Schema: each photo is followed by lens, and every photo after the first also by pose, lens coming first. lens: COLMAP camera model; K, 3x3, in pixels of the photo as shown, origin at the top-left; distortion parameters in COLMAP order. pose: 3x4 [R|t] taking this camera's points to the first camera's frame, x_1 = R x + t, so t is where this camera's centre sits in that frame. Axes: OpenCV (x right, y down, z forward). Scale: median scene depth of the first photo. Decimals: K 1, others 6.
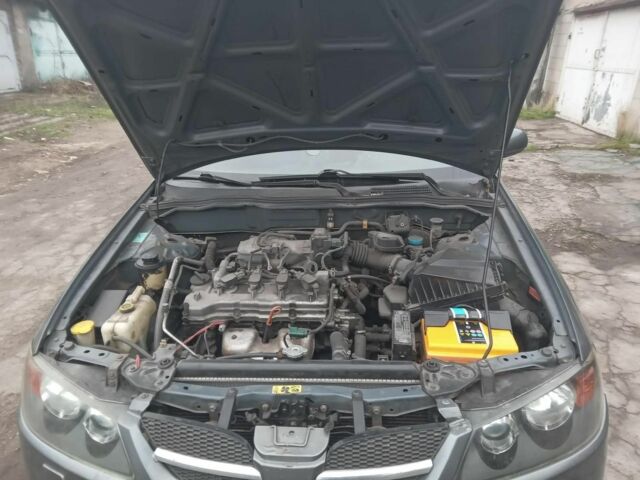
lens RADIAL K [[468.9, 0, 324.8], [0, 468.9, 239.8], [0, 0, 1]] dist [-0.009288, -0.005469]
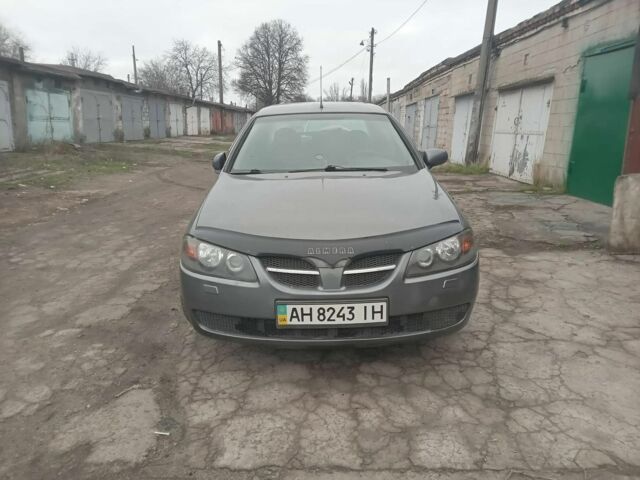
lens RADIAL K [[461.7, 0, 320.0], [0, 461.7, 240.0], [0, 0, 1]] dist [-0.000313, -0.006063]
pose [[0.997267, -0.006402, 0.073606, -0.037921], [0.016675, 0.990037, -0.139817, 0.086917], [-0.071978, 0.140663, 0.987438, -0.150786]]
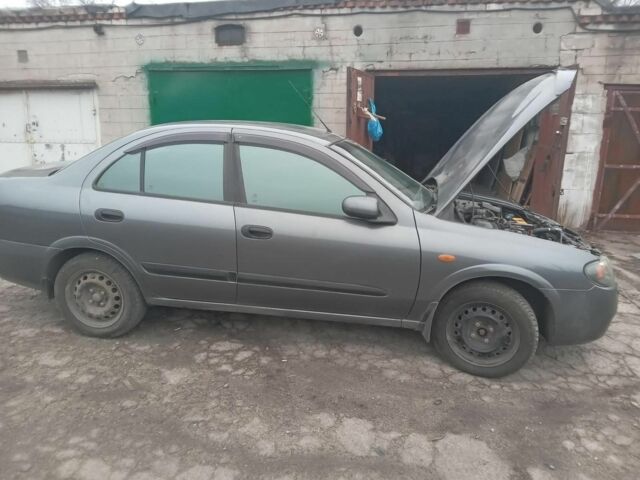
lens RADIAL K [[468.9, 0, 324.8], [0, 468.9, 239.8], [0, 0, 1]] dist [-0.009288, -0.005469]
pose [[0.099615, -0.227205, 0.968739, -0.462344], [0.362659, 0.914903, 0.177287, -0.113476], [-0.926583, 0.333661, 0.173536, 0.286032]]
